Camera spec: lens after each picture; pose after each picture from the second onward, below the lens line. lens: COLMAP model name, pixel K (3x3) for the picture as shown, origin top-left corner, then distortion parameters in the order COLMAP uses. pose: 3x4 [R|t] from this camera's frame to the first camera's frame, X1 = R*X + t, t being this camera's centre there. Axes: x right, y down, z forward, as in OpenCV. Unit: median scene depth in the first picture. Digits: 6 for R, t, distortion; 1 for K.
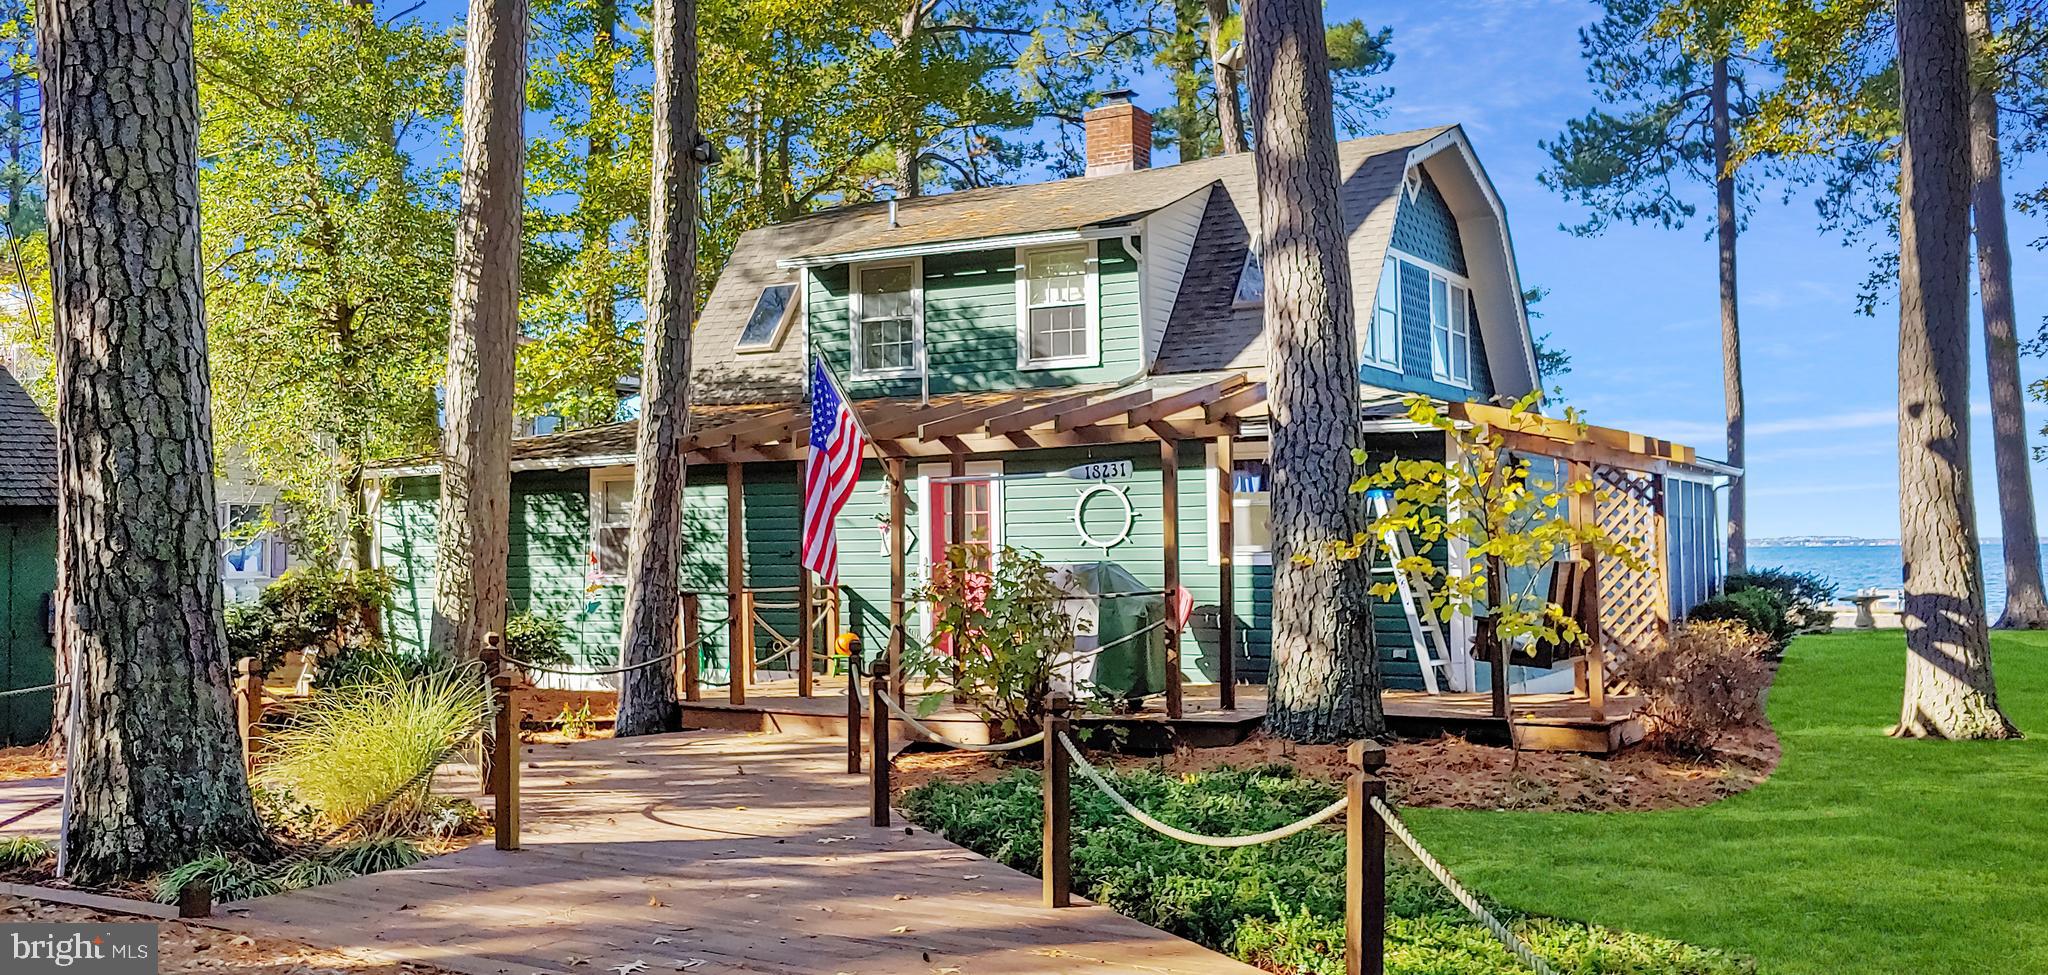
lens RADIAL K [[1825.0, 0, 1016.9], [0, 1825.0, 477.5], [0, 0, 1]] dist [-0.027982, 0.005670]
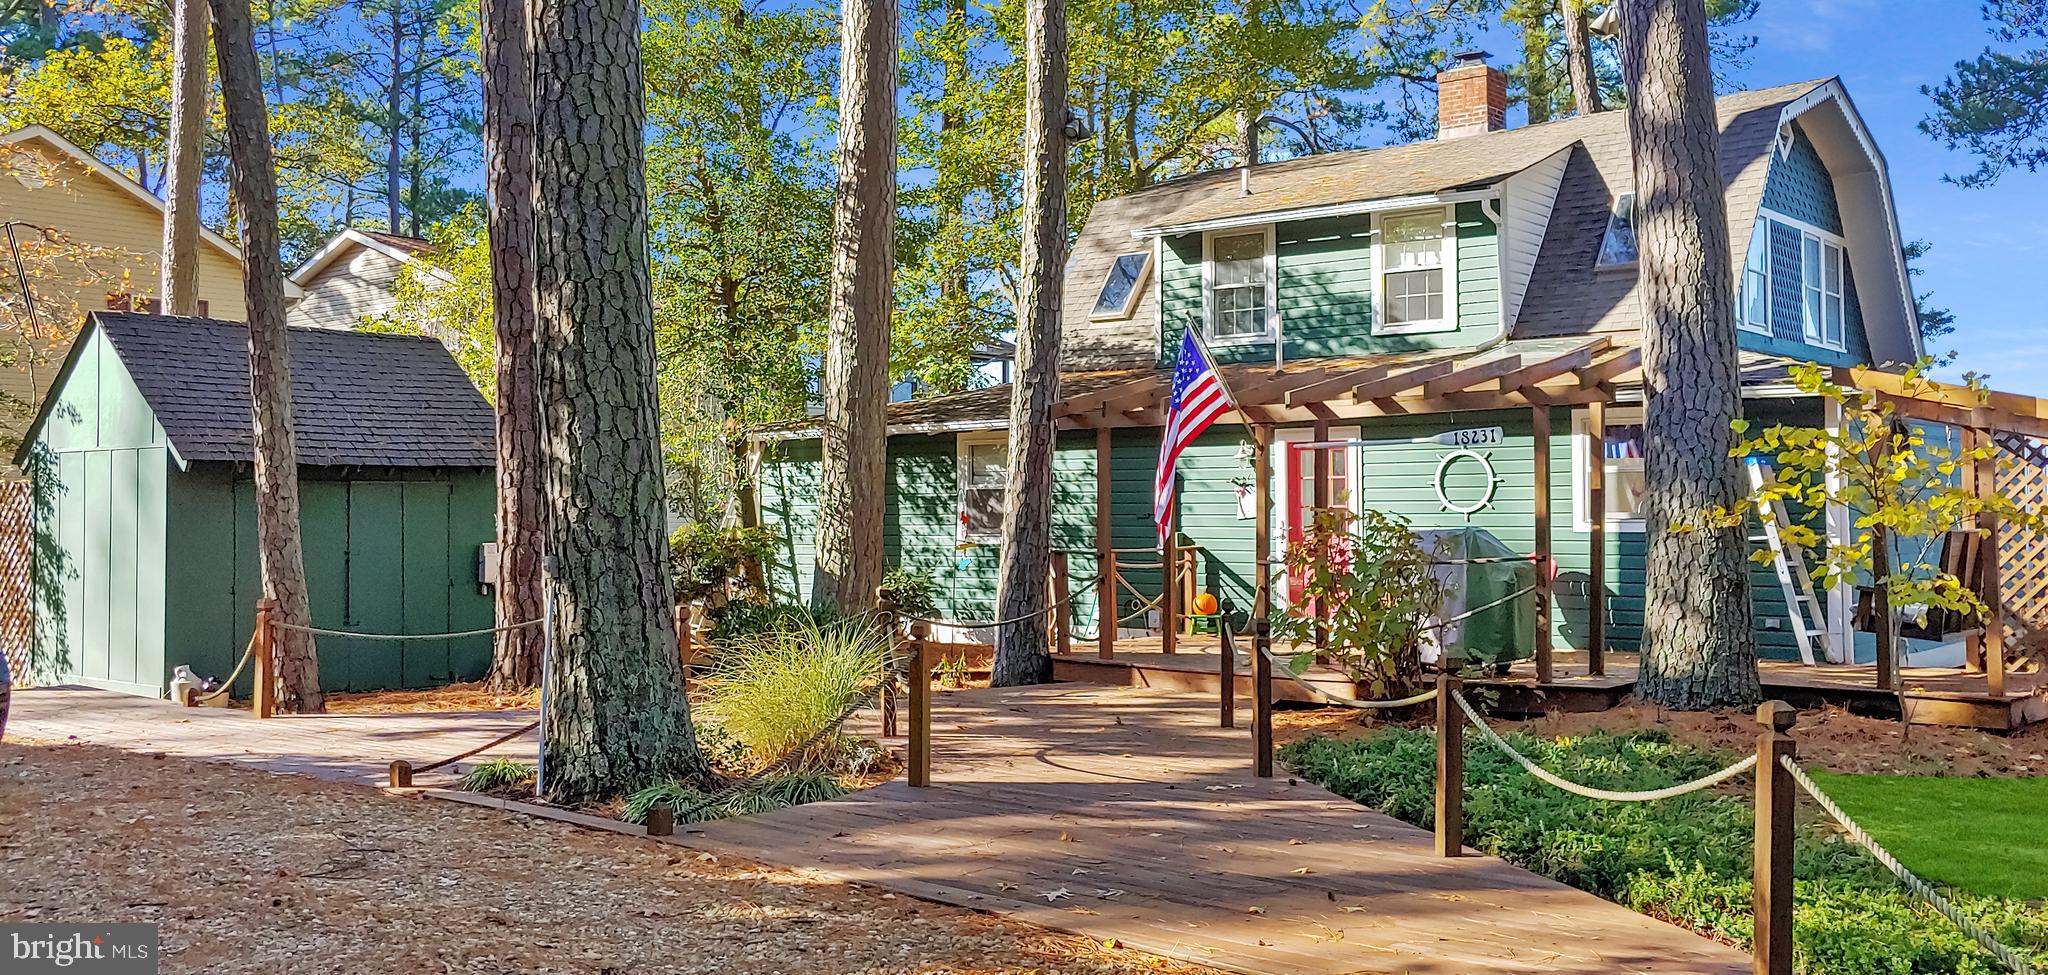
lens RADIAL K [[1825.0, 0, 1021.0], [0, 1825.0, 476.2], [0, 0, 1]] dist [-0.027982, 0.005670]
pose [[0.984541, 0.005729, -0.175063, -0.015612], [-0.002316, 0.999803, 0.019693, -0.000787], [0.175142, -0.018984, 0.984360, -0.026661]]
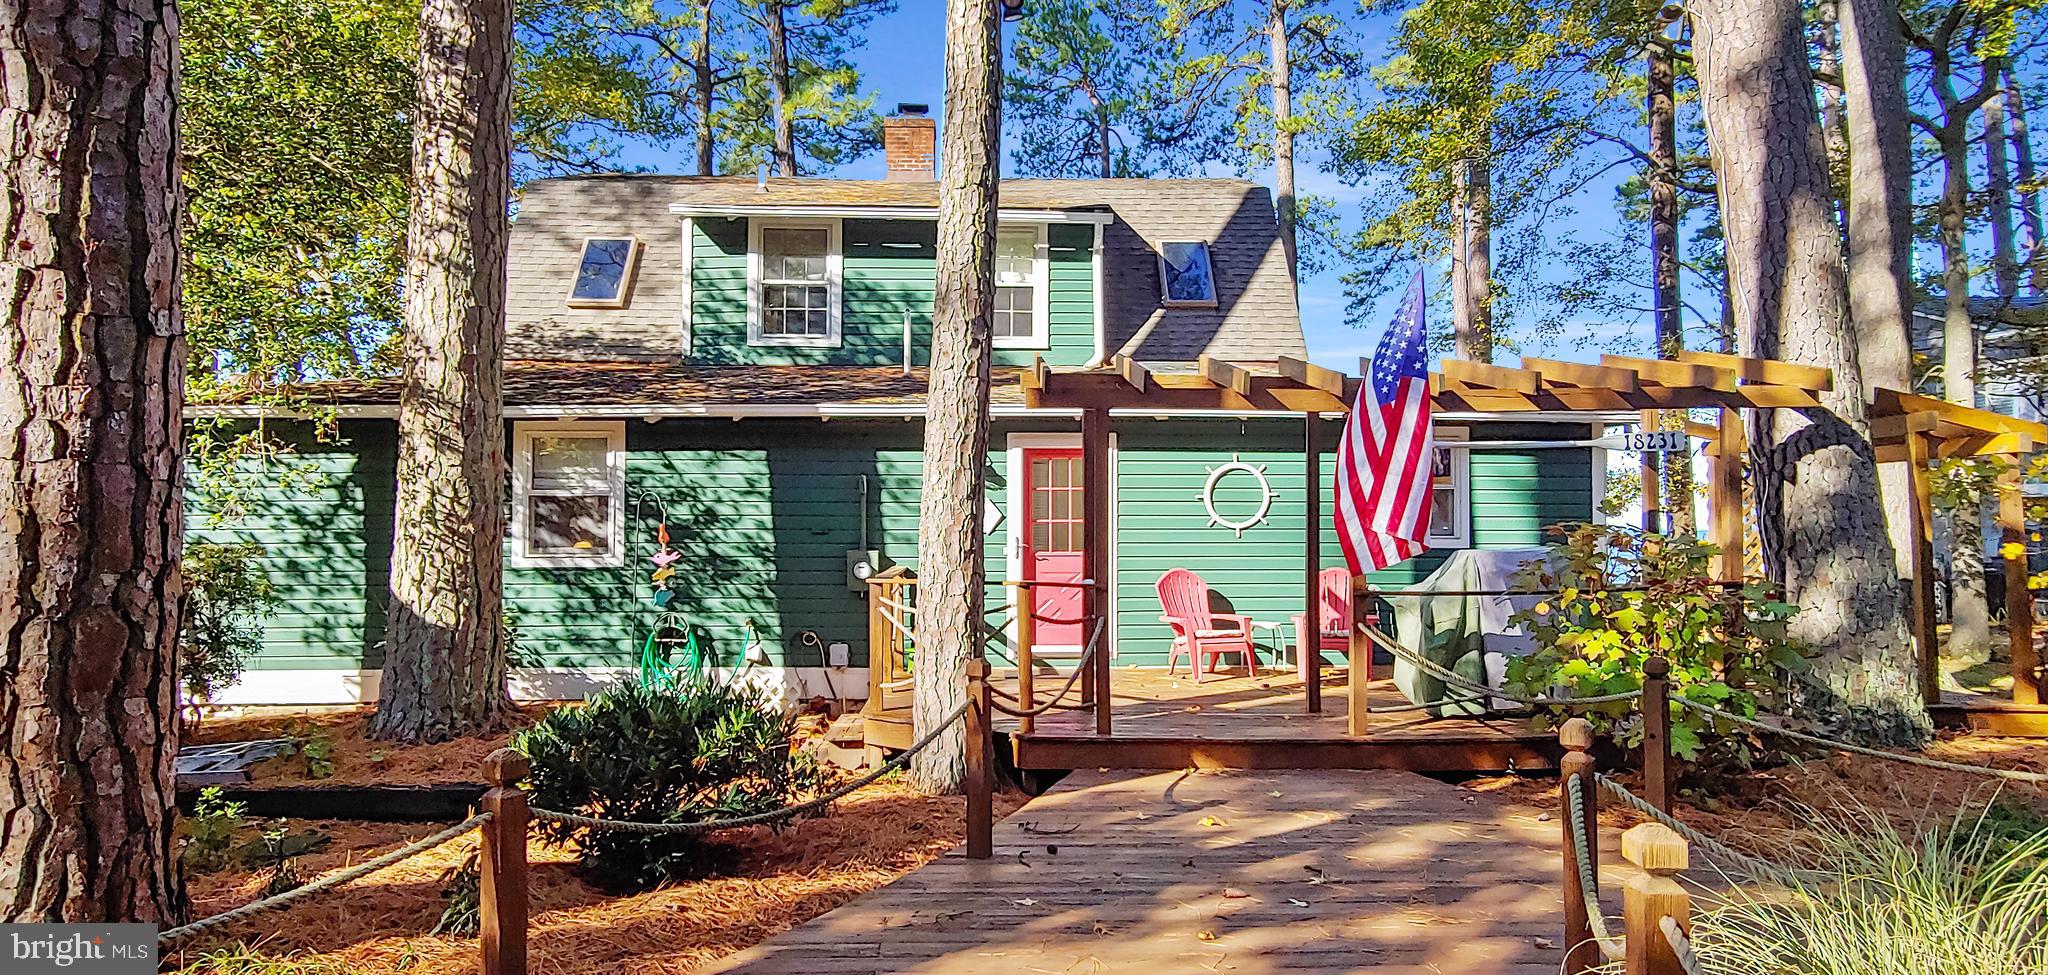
lens RADIAL K [[1207.8, 0, 1009.3], [0, 1207.8, 497.9], [0, 0, 1]] dist [0.010205, 0.006522]
pose [[0.849404, 0.024586, 0.527170, -0.363487], [-0.030674, 0.999525, 0.002808, 0.022434], [-0.526851, -0.018555, 0.849755, 0.487087]]
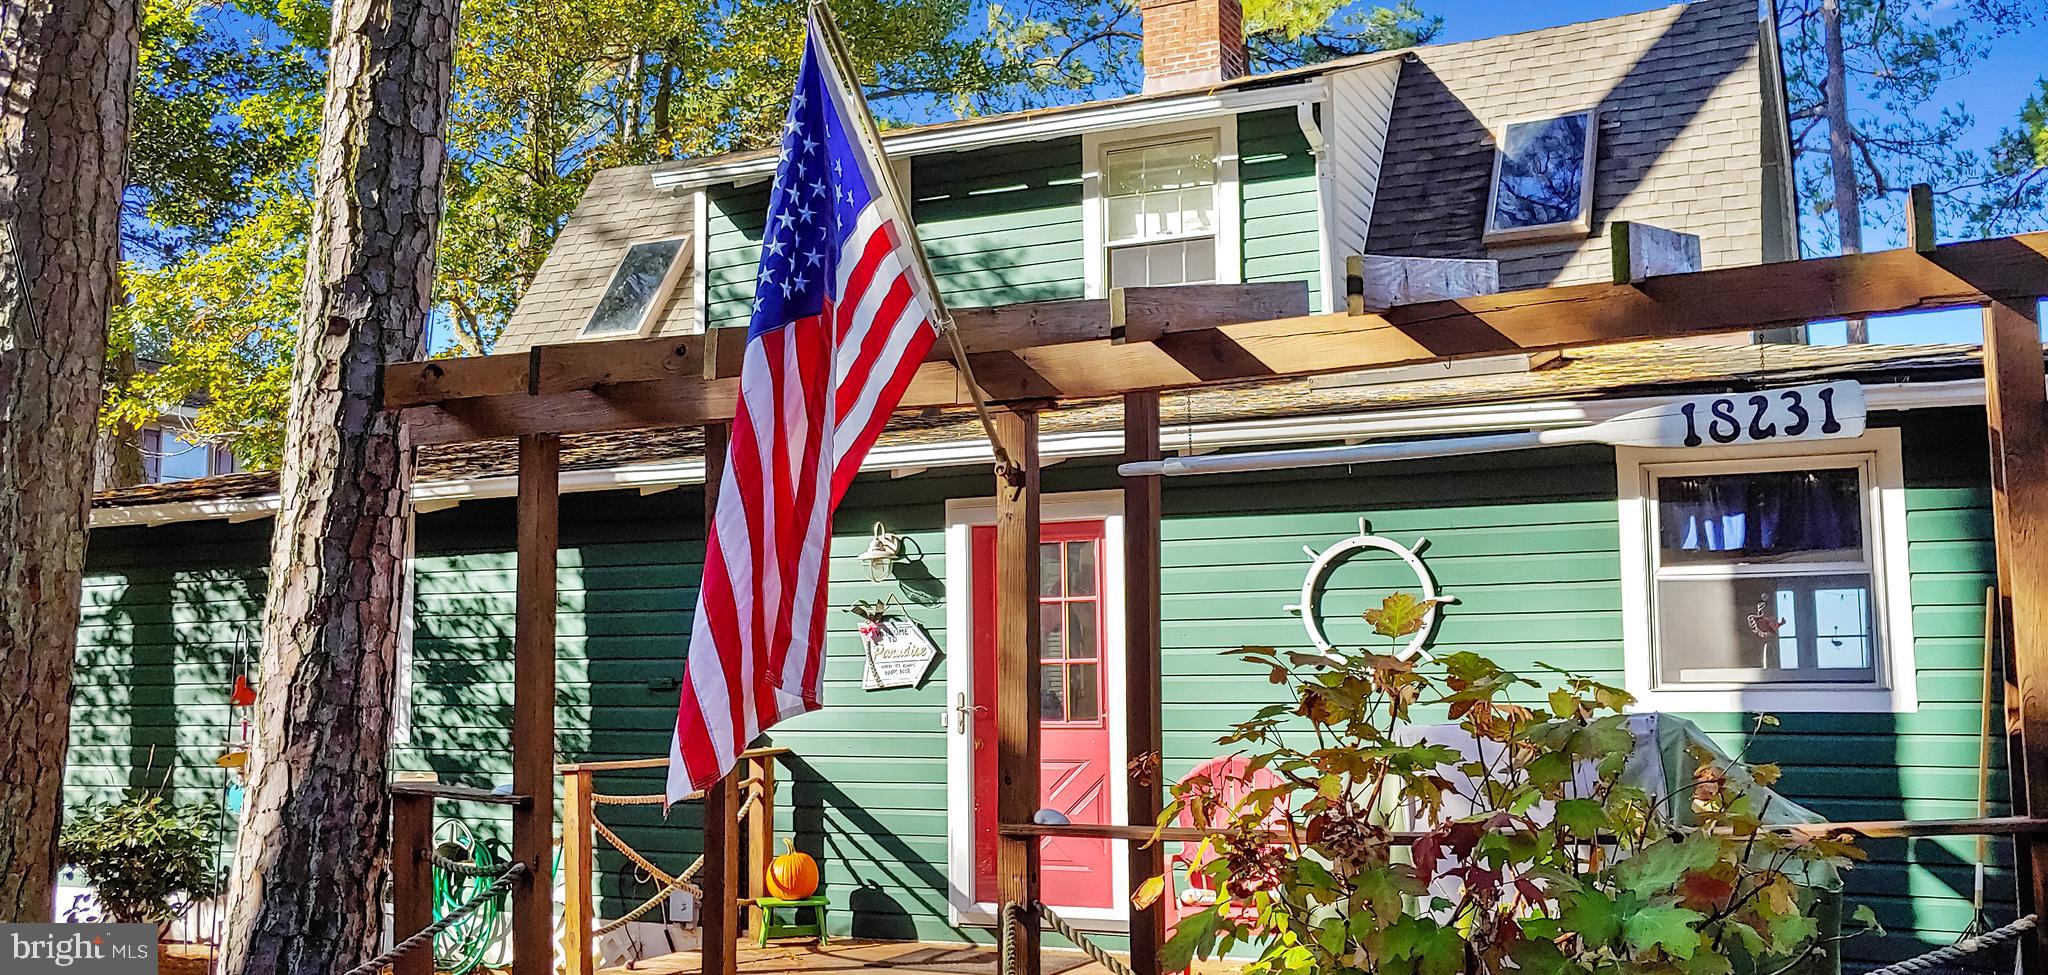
lens RADIAL K [[1825.0, 0, 1041.1], [0, 1825.0, 475.5], [0, 0, 1]] dist [-0.027982, 0.005670]
pose [[0.996260, 0.011138, 0.085690, -0.069739], [-0.004890, 0.997336, -0.072775, 0.021045], [-0.086272, 0.072084, 0.993660, 0.509478]]
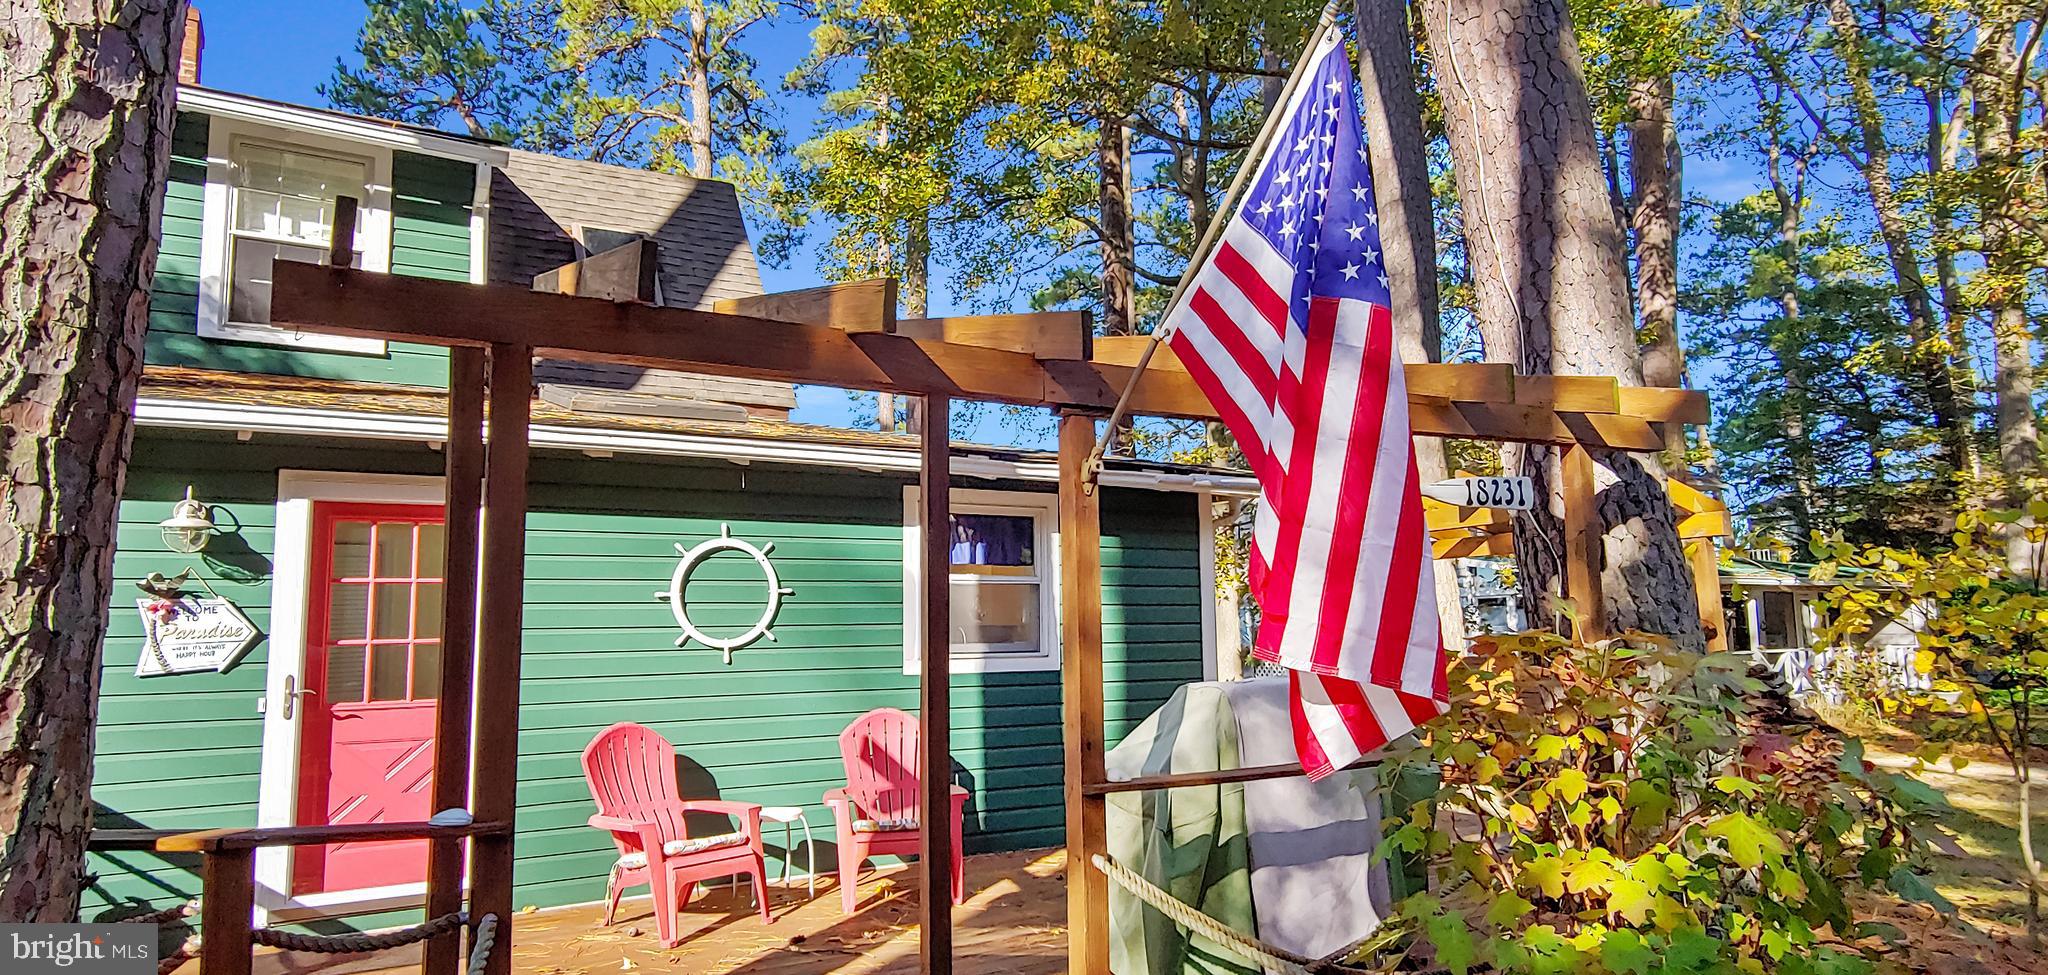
lens RADIAL K [[1207.8, 0, 1020.3], [0, 1207.8, 496.0], [0, 0, 1]] dist [0.010205, 0.006522]
pose [[0.486341, 0.101701, 0.867830, -0.224946], [-0.022352, 0.994326, -0.103998, 0.026161], [-0.873483, 0.031180, 0.485855, 0.683410]]
